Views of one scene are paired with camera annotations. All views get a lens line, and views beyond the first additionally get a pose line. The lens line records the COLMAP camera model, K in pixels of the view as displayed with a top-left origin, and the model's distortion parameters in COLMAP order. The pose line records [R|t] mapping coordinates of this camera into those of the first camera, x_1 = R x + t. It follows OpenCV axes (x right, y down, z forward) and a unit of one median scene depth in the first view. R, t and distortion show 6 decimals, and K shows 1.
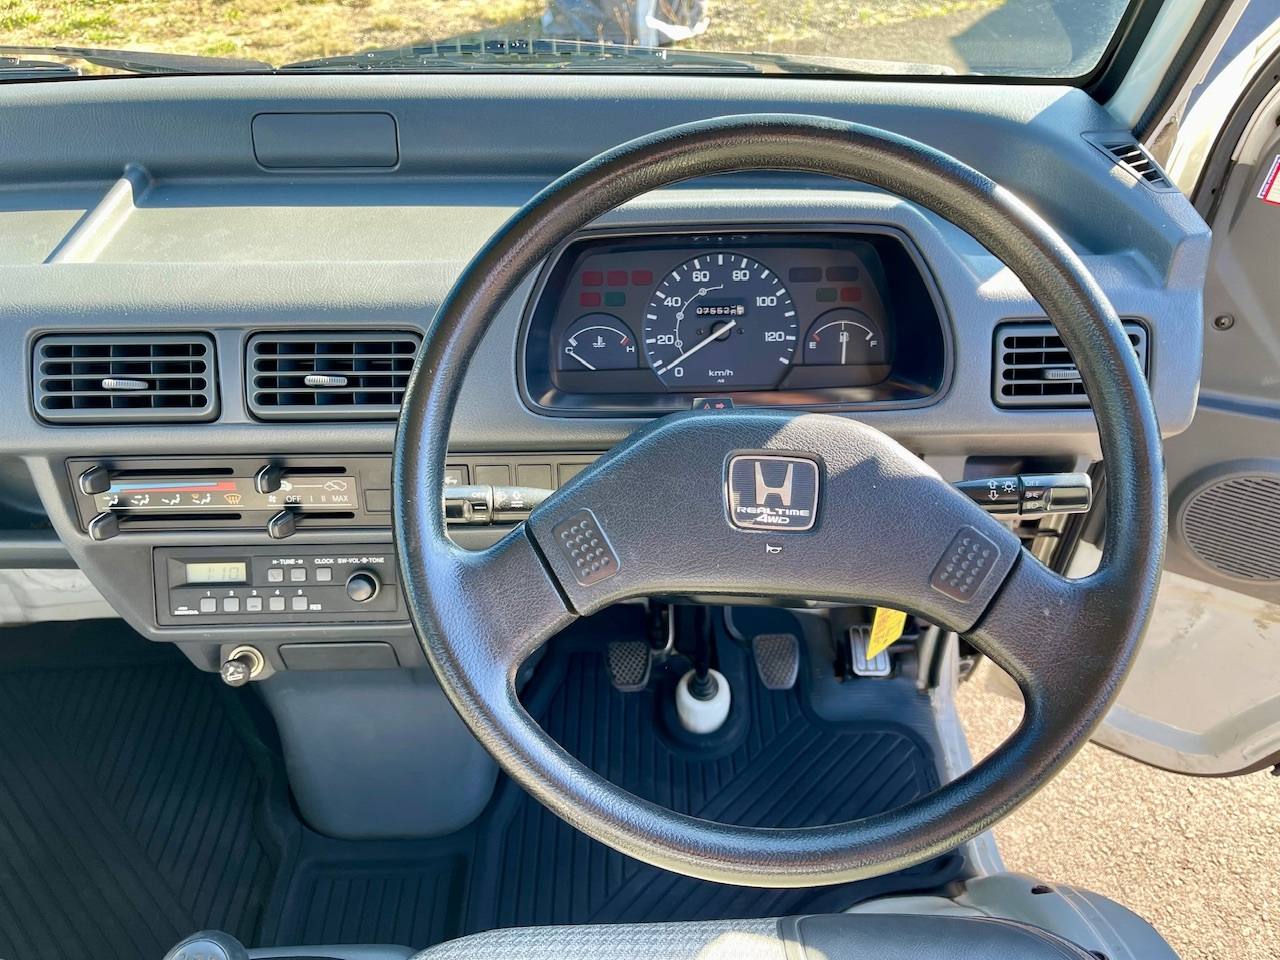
lens RADIAL K [[975.3, 0, 638.0], [0, 975.3, 472.6], [0, 0, 1]] dist [0.058261, -0.072084]
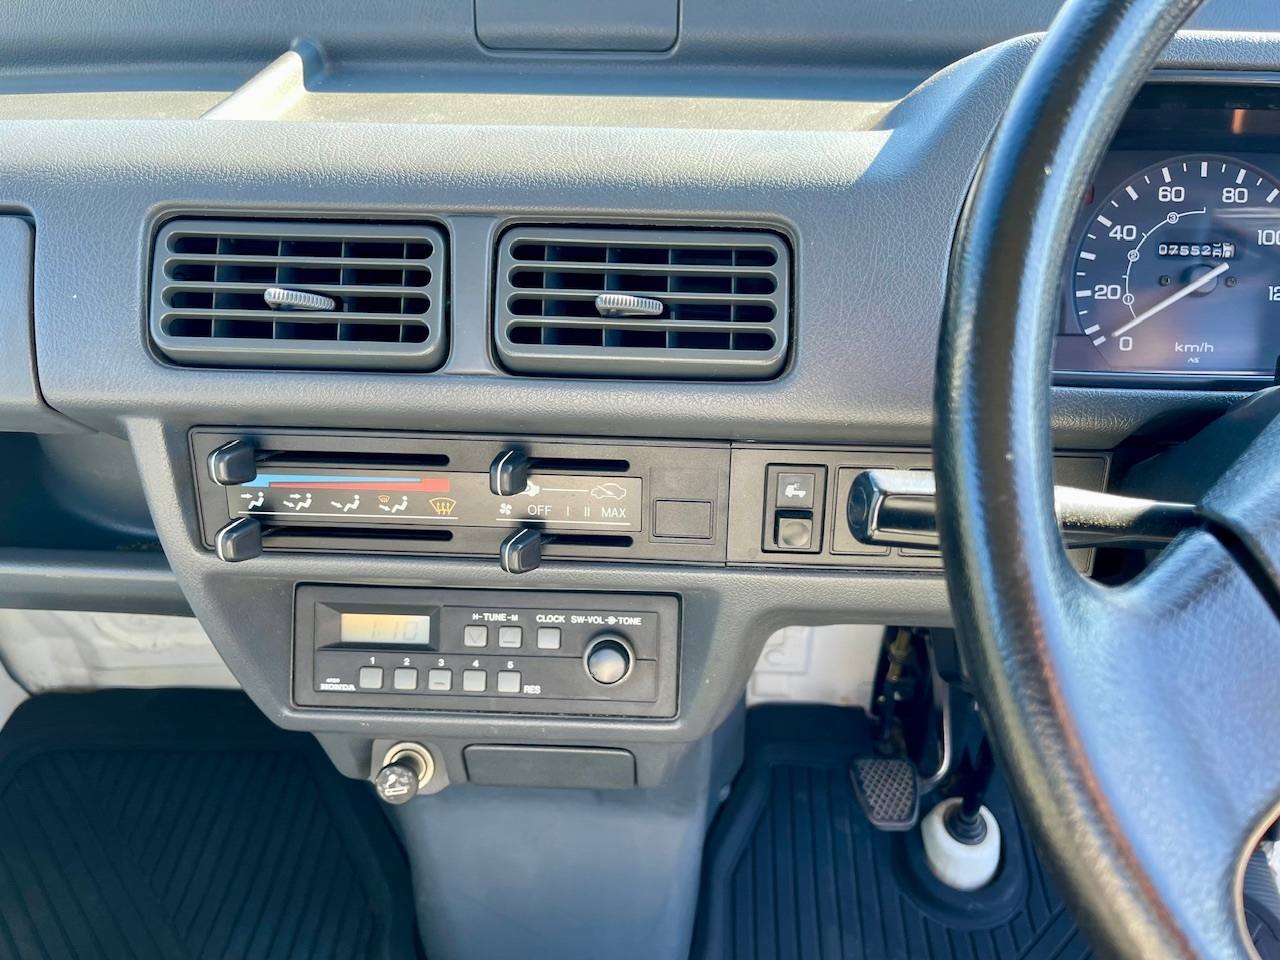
lens RADIAL K [[1018.0, 0, 661.9], [0, 1018.0, 483.5], [0, 0, 1]] dist [0.053098, -0.086698]
pose [[0.997690, 0.040464, -0.054561, -0.218289], [-0.044440, 0.996287, -0.073733, 0.048827], [0.051375, 0.075988, 0.995784, 0.332738]]
